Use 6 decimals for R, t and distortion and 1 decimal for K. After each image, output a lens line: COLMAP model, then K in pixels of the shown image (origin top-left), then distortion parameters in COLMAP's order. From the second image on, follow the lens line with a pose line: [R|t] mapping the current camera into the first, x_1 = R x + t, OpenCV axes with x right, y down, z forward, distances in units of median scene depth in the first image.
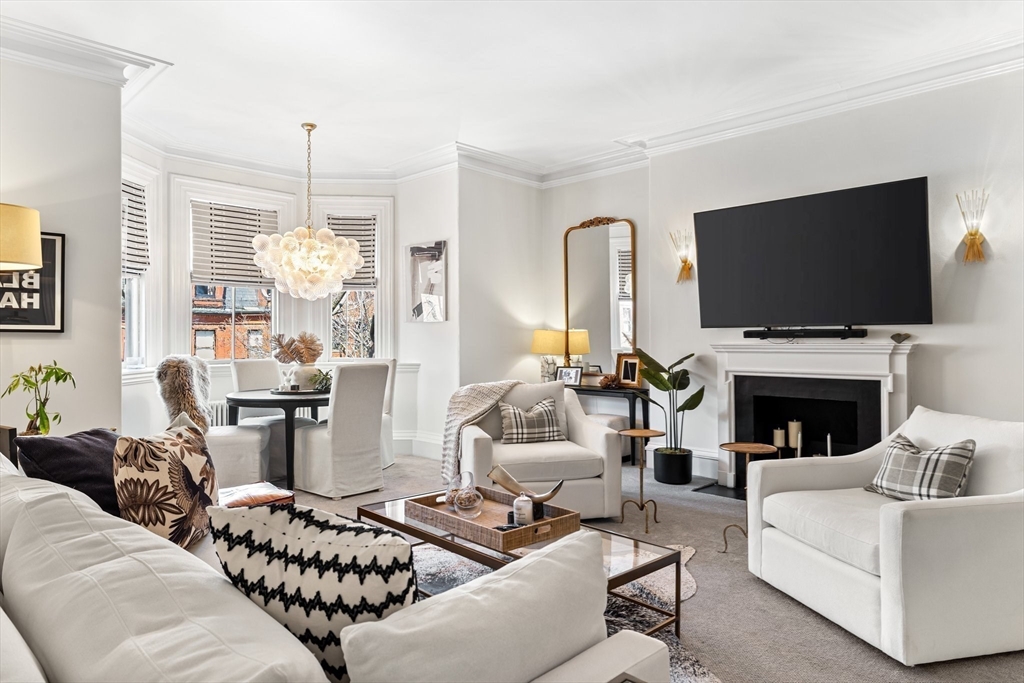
lens RADIAL K [[648.6, 0, 516.9], [0, 648.6, 337.4], [0, 0, 1]] dist [-0.001953, 0.000328]
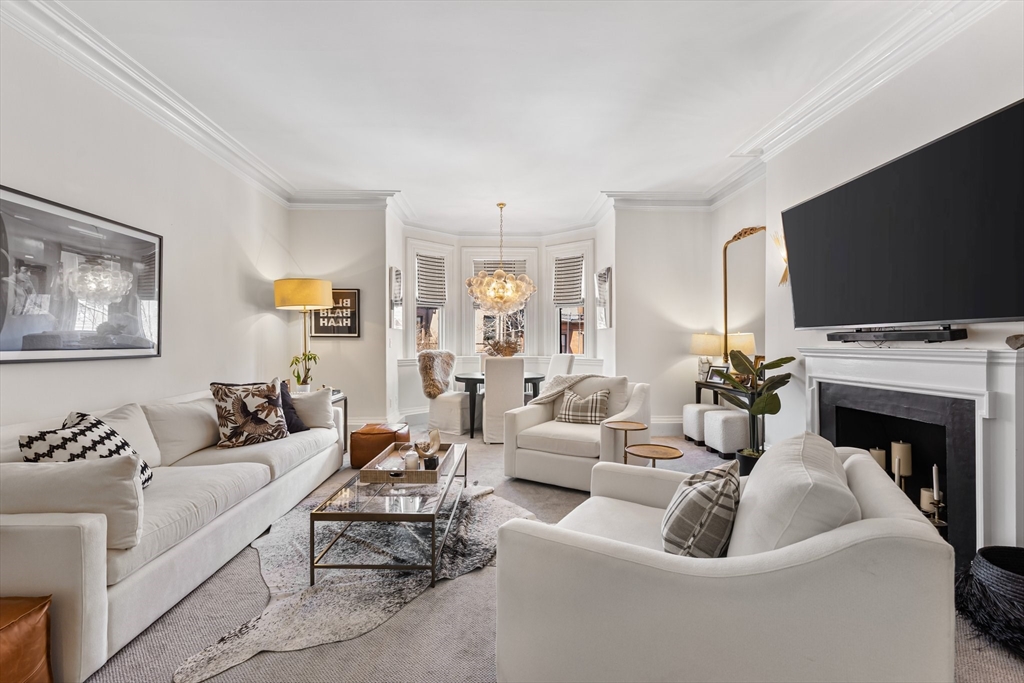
lens RADIAL K [[446.8, 0, 505.6], [0, 446.8, 344.6], [0, 0, 1]] dist [0.001369, 0.000442]
pose [[0.714474, 0.007653, -0.699620, 0.521465], [-0.000993, 0.999950, 0.009925, 0.000453], [0.699661, -0.006397, 0.714446, 0.274983]]
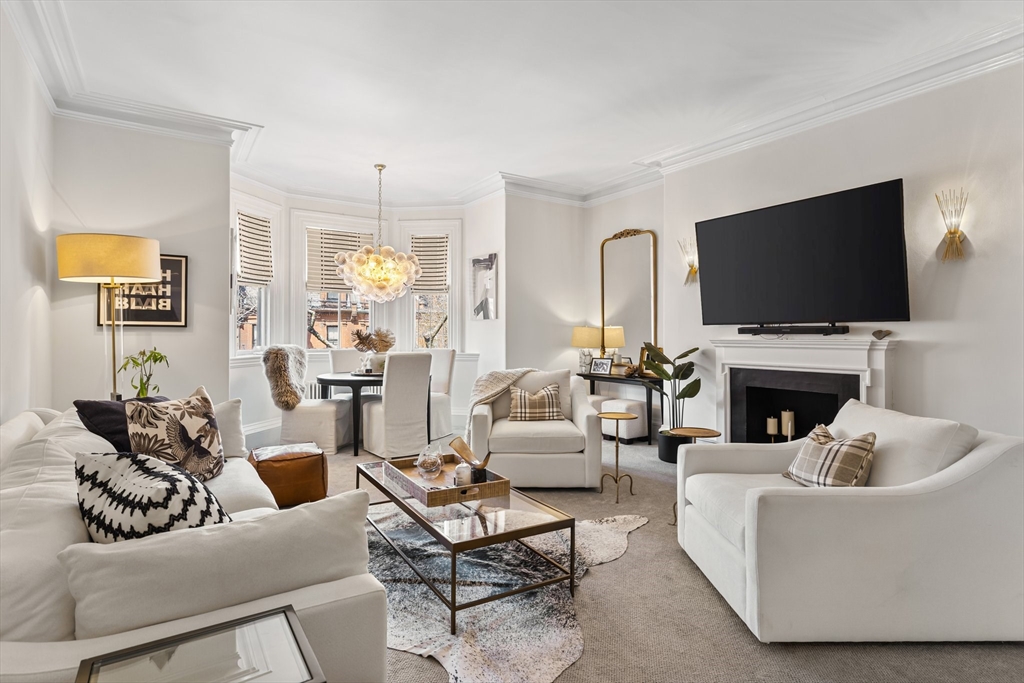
lens RADIAL K [[538.0, 0, 514.0], [0, 538.0, 333.1], [0, 0, 1]] dist [-0.001725, 0.000225]
pose [[0.976588, 0.004503, -0.215073, 0.195239], [-0.004671, 0.999989, -0.000273, 0.001708], [0.215069, 0.001271, 0.976598, 0.026433]]
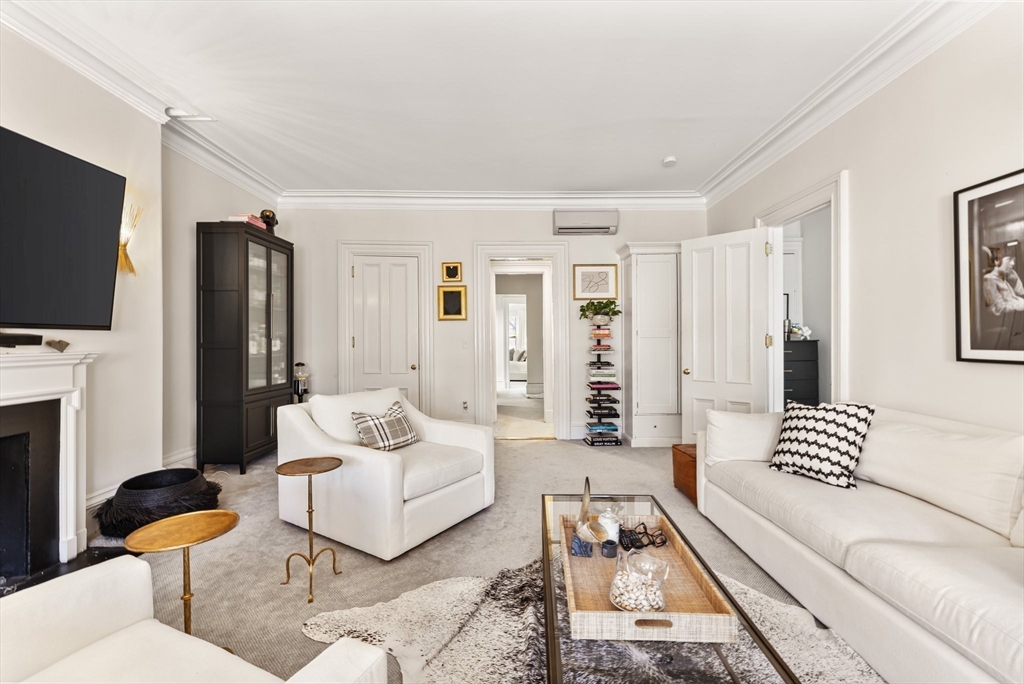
lens RADIAL K [[430.7, 0, 512.0], [0, 430.7, 342.0], [0, 0, 1]] dist [0.001328, 0.000144]
pose [[-0.696528, 0.006968, 0.717496, -0.207946], [0.007506, 0.999969, -0.002426, 0.001740], [-0.717491, 0.003696, -0.696558, 0.944761]]
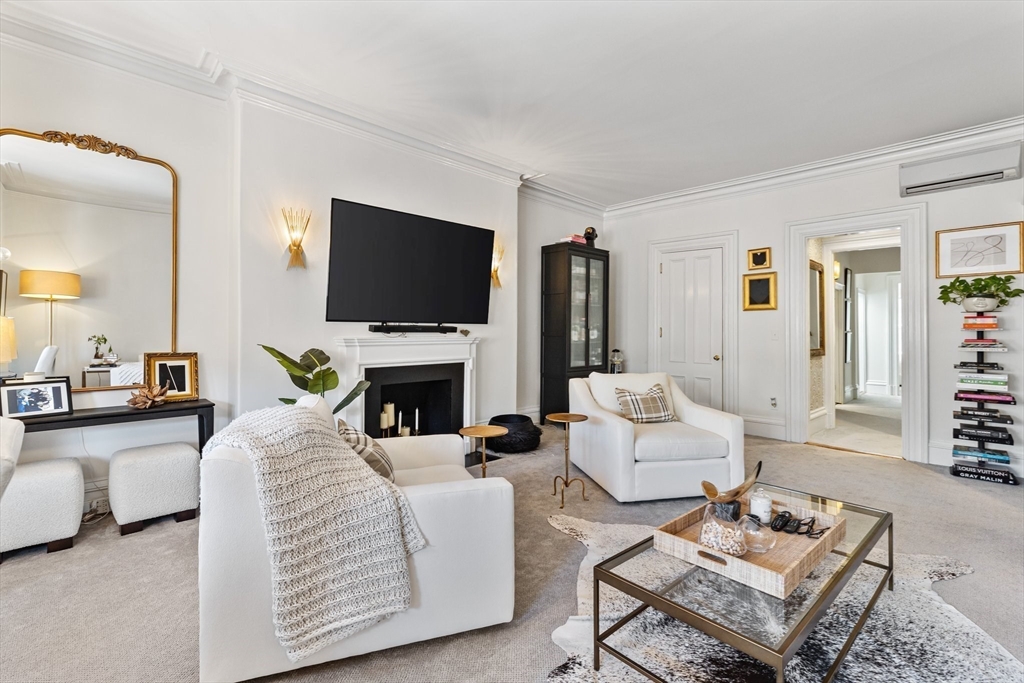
lens RADIAL K [[452.9, 0, 514.1], [0, 452.9, 329.0], [0, 0, 1]] dist [-0.001027, 0.000031]
pose [[0.022496, 0.011788, 0.999677, -0.429101], [-0.004568, 0.999921, -0.011688, 0.003567], [-0.999736, -0.004303, 0.022548, 0.844526]]
